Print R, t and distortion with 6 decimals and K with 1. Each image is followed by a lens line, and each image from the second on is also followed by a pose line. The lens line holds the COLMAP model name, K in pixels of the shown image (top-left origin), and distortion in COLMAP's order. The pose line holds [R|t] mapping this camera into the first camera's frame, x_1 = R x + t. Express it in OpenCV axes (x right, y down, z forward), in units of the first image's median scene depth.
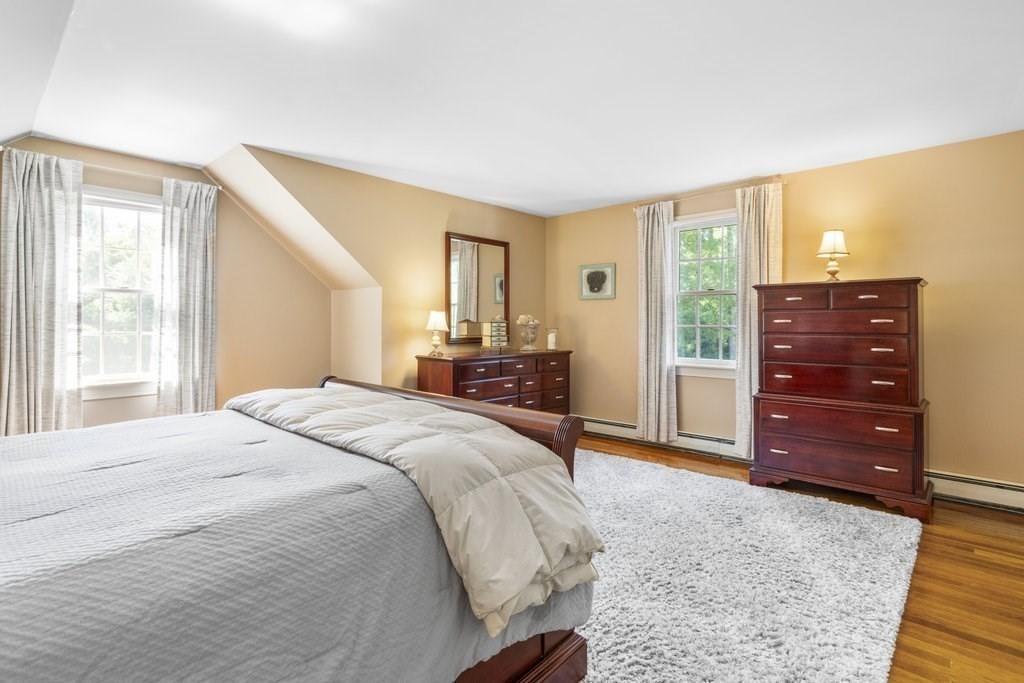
lens RADIAL K [[472.9, 0, 514.0], [0, 472.9, 336.0], [0, 0, 1]] dist [-0.003042, 0.001655]
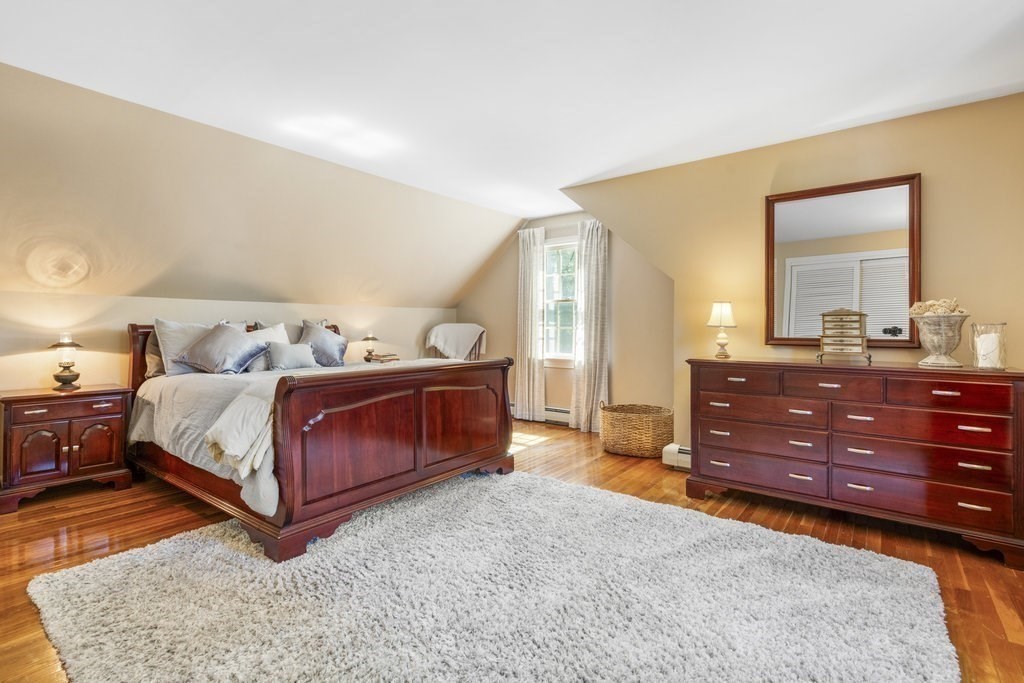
lens RADIAL K [[472.9, 0, 515.2], [0, 472.9, 332.6], [0, 0, 1]] dist [-0.003042, 0.001655]
pose [[0.101047, 0.010782, -0.994823, 0.592859], [-0.028278, 0.999568, 0.007961, 0.002510], [0.994480, 0.027327, 0.101308, 0.550022]]
